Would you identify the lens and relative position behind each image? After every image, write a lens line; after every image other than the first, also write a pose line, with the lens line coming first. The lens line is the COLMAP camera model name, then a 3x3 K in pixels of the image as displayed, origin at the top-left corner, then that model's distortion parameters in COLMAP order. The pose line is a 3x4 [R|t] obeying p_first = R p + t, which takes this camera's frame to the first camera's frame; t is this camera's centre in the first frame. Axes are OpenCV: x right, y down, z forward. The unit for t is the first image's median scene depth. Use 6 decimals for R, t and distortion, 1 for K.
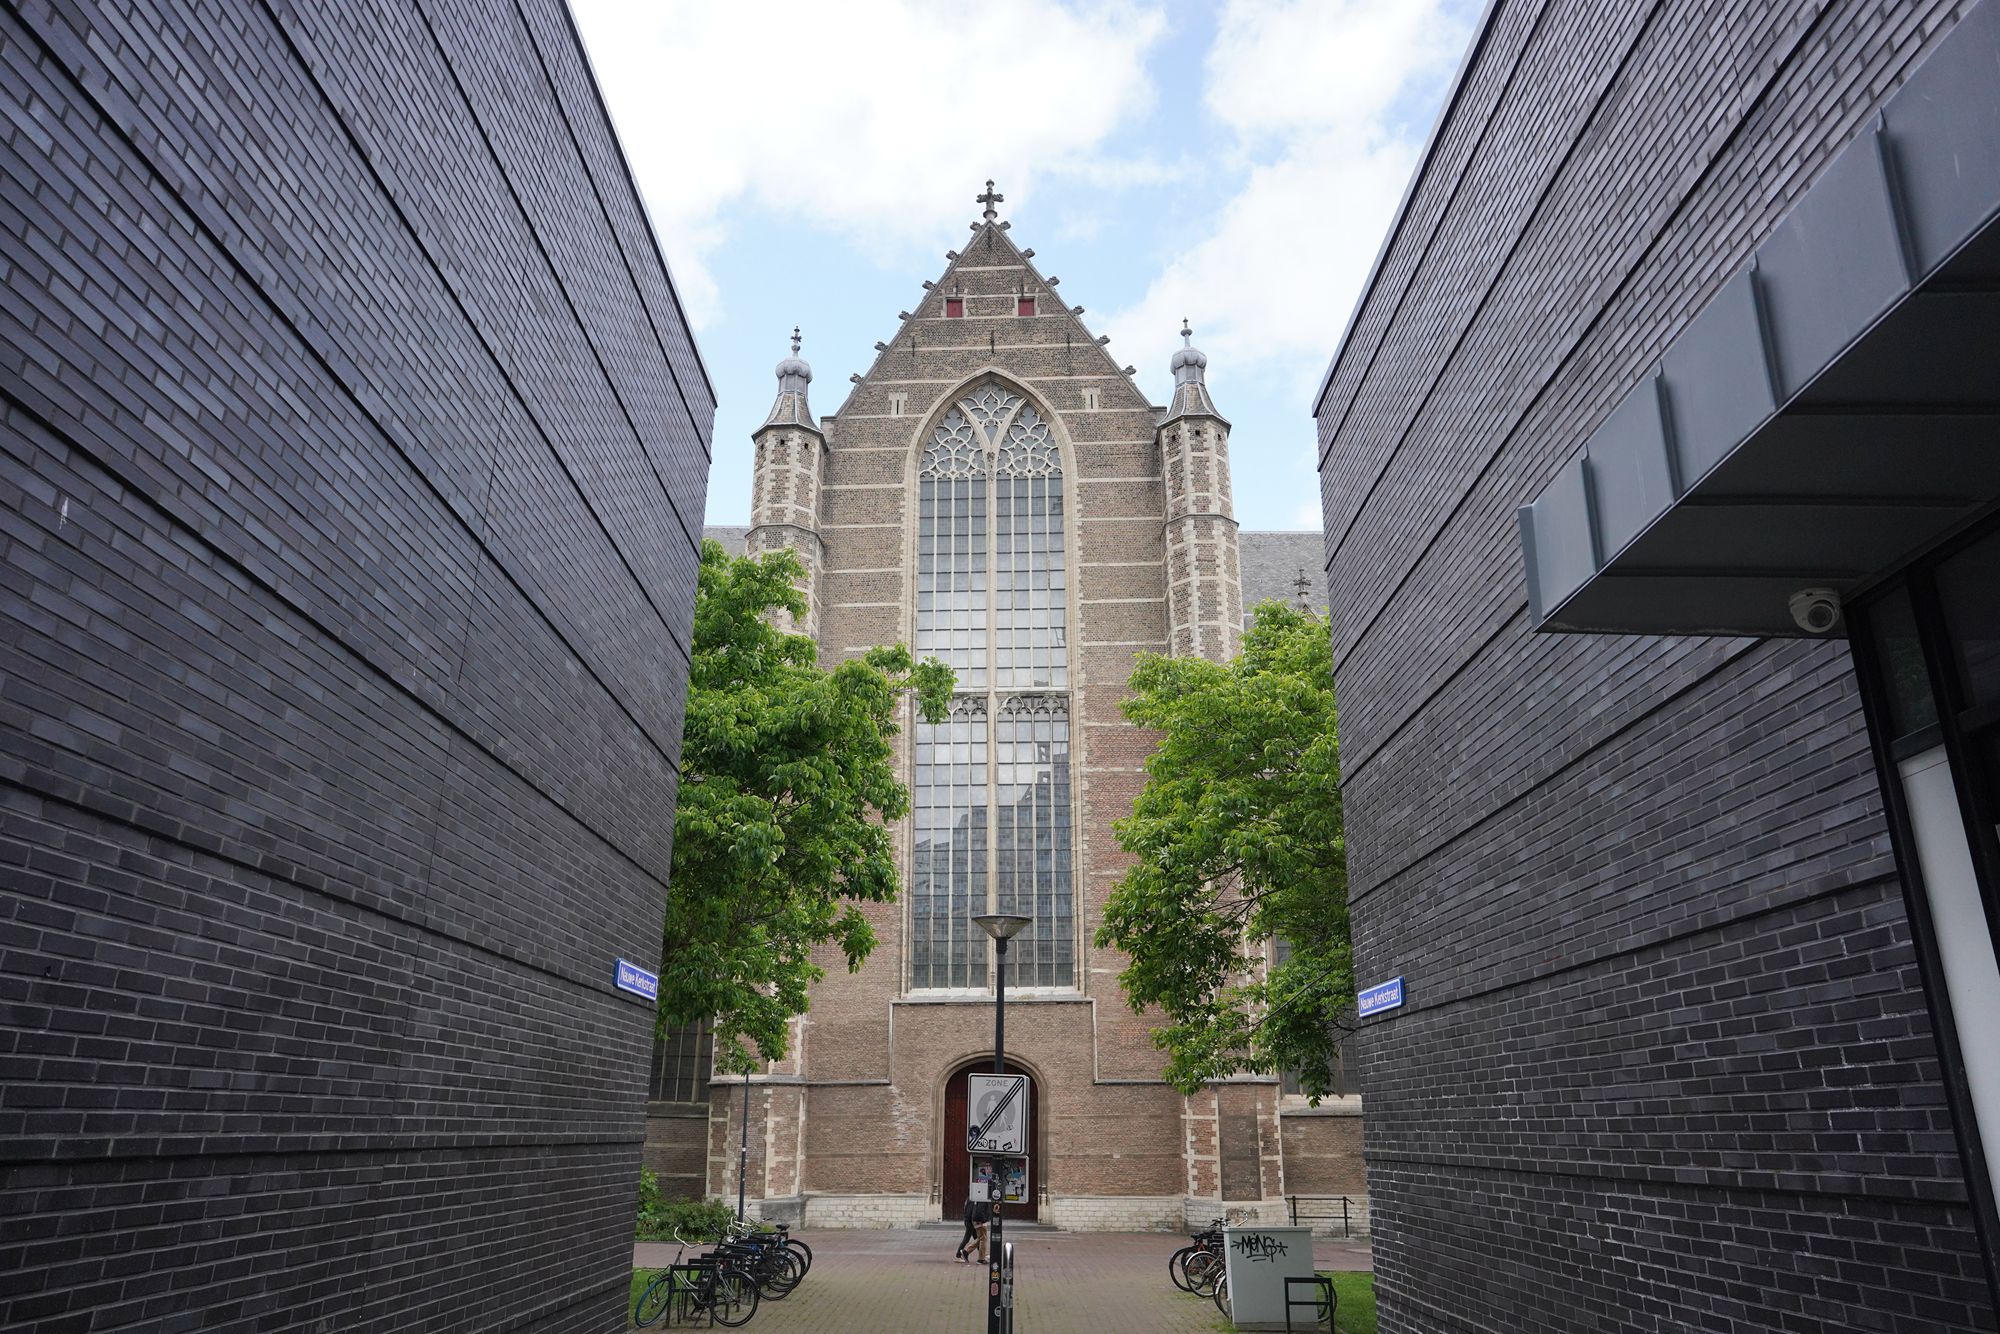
lens RADIAL K [[1272.5, 0, 986.0], [0, 1272.5, 682.2], [0, 0, 1]] dist [-0.023038, 0.020058]
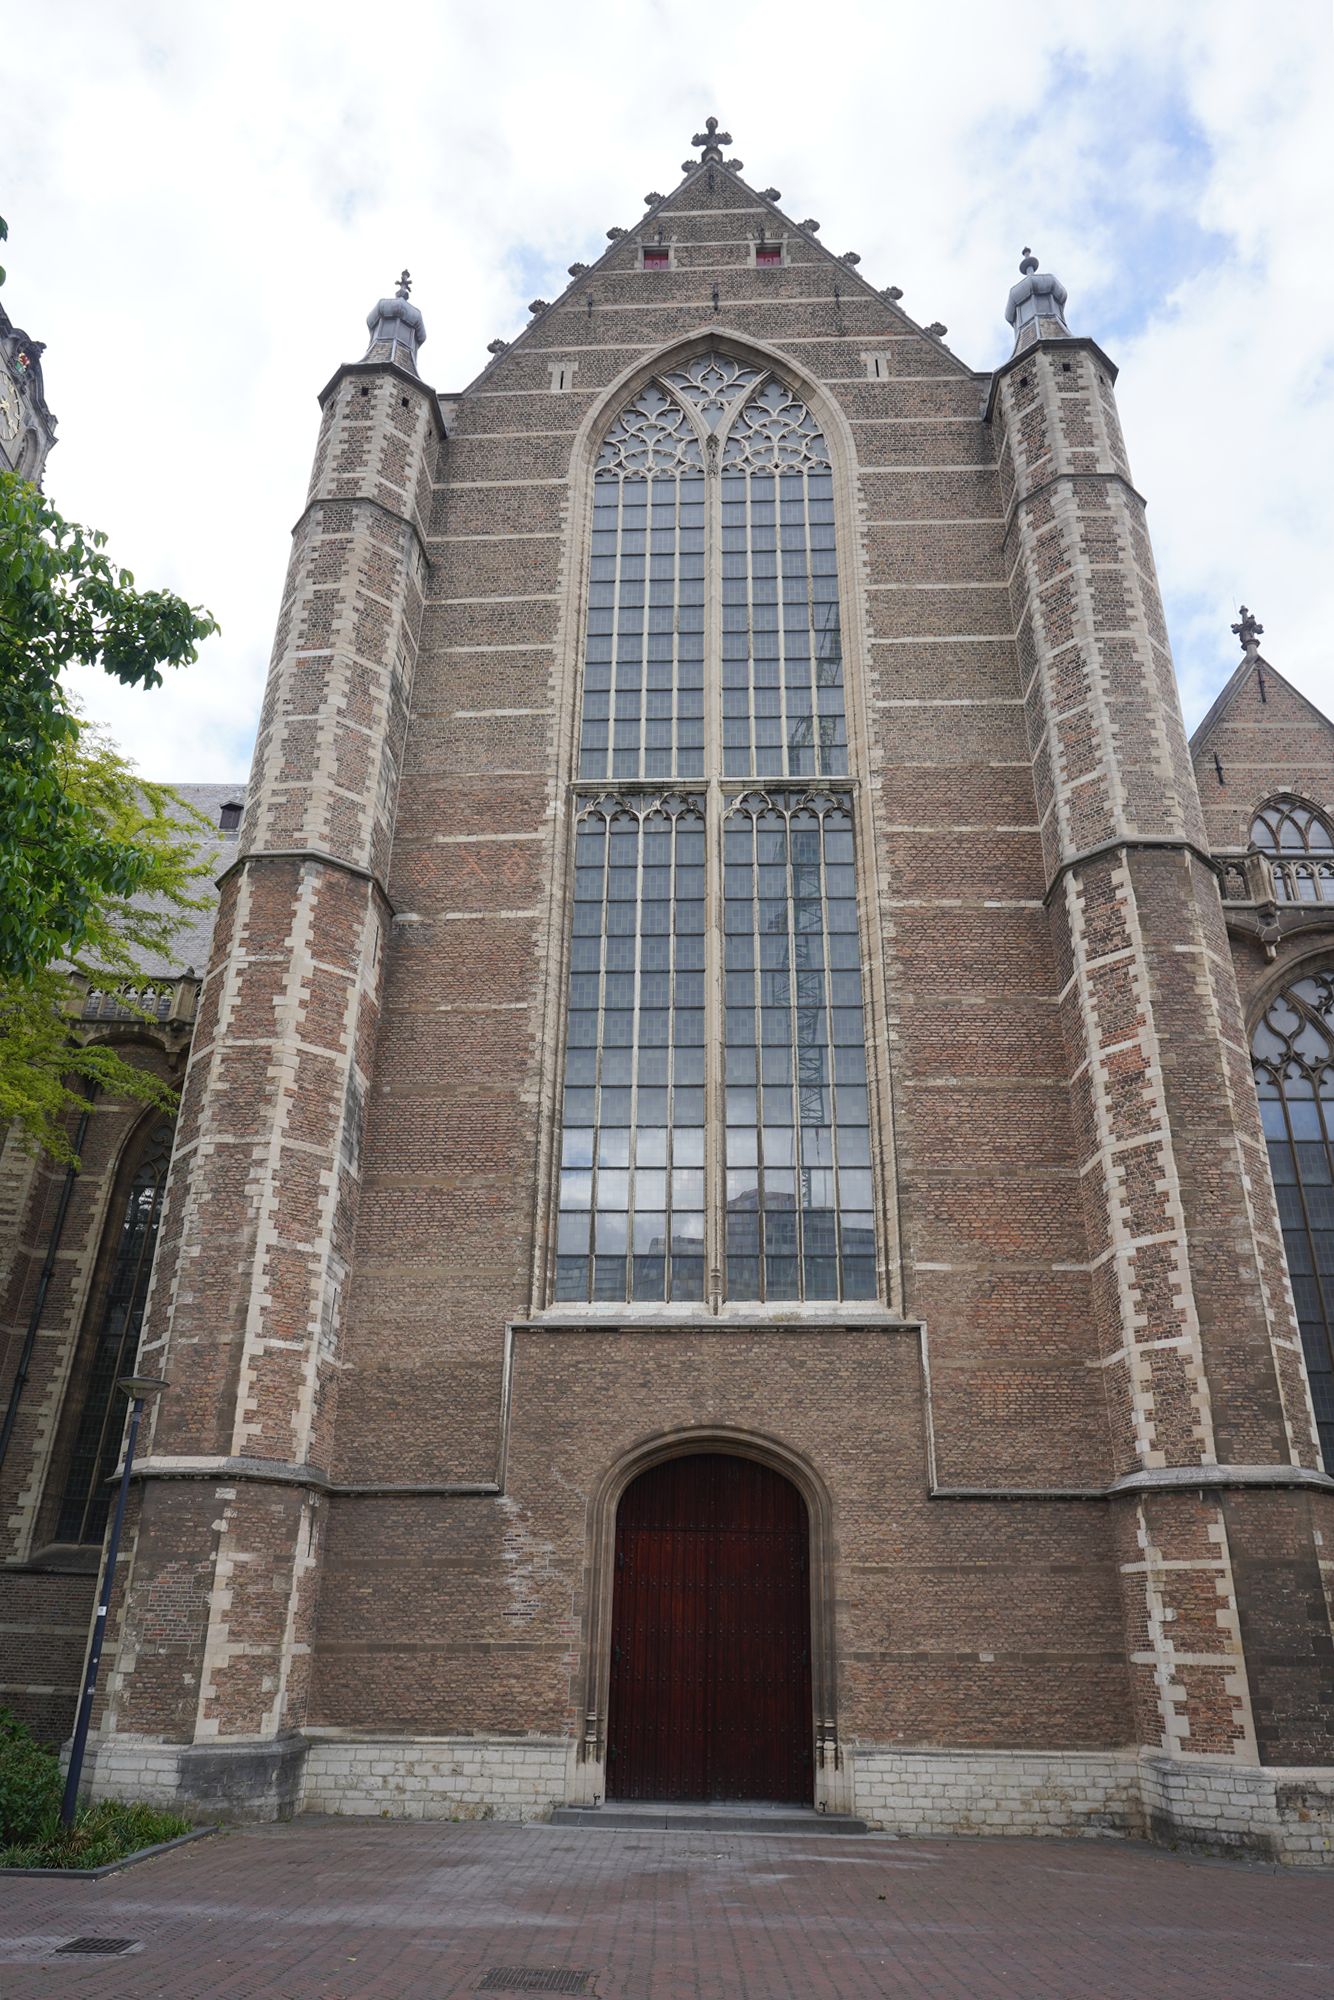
lens RADIAL K [[1272.5, 0, 669.3], [0, 1272.5, 1030.0], [0, 0, 1]] dist [-0.023038, 0.020058]
pose [[0.999905, 0.011014, -0.008335, -0.009492], [-0.012030, 0.990939, -0.133774, 0.196572], [0.006787, 0.133862, 0.990977, 0.479112]]
